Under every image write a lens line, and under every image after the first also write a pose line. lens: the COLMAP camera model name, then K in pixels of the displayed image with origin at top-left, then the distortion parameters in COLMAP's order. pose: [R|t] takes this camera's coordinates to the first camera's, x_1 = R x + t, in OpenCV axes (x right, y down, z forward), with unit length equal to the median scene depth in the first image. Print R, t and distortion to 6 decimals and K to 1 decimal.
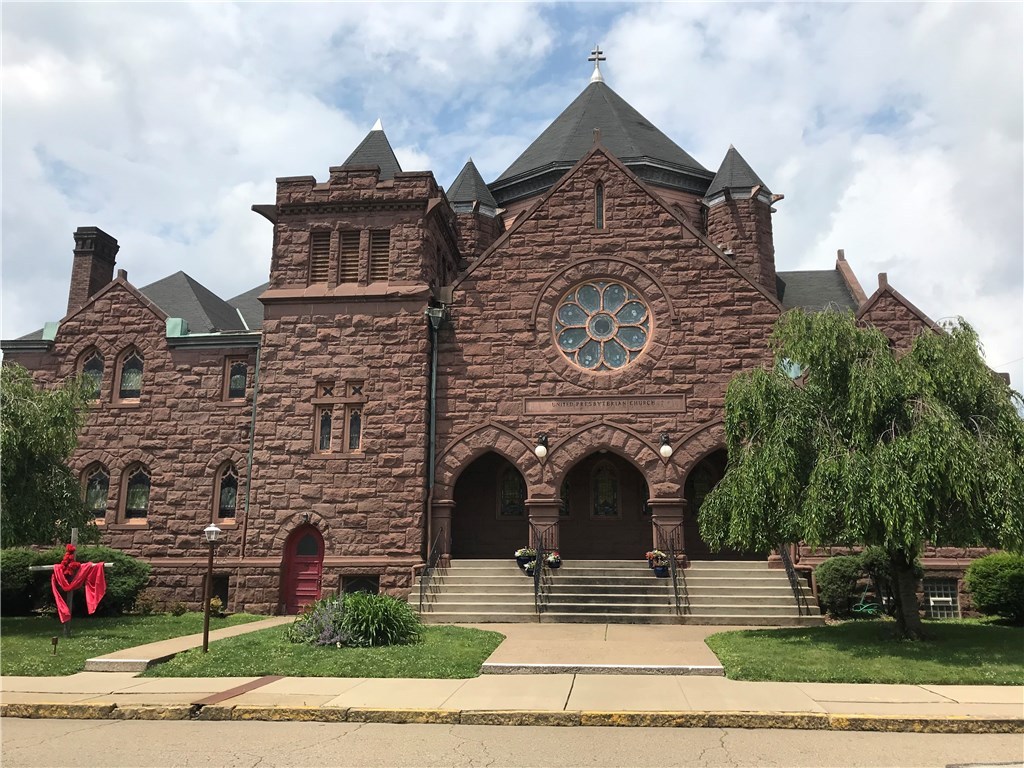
lens RADIAL K [[834.4, 0, 511.0], [0, 834.4, 379.1], [0, 0, 1]] dist [0.001704, 0.002331]
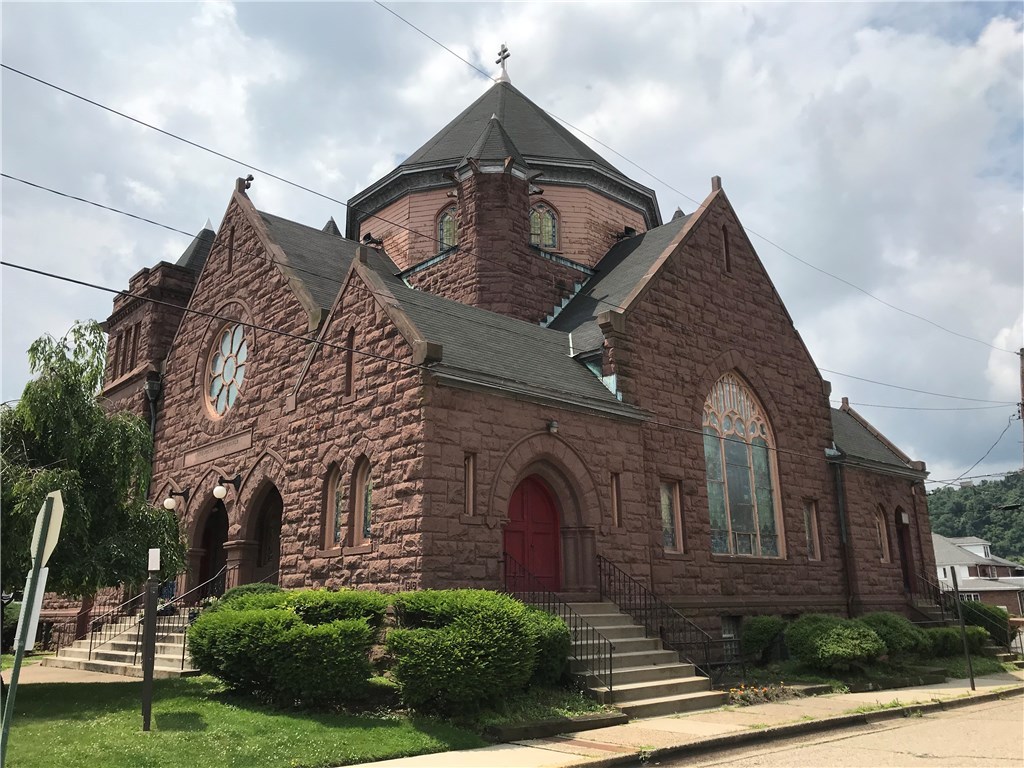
lens RADIAL K [[834.4, 0, 510.6], [0, 834.4, 386.0], [0, 0, 1]] dist [0.001704, 0.002331]
pose [[0.759023, -0.171956, -0.627945, 1.020470], [0.147948, 0.984814, -0.090850, 0.099784], [0.634031, -0.023946, 0.772937, 0.449864]]
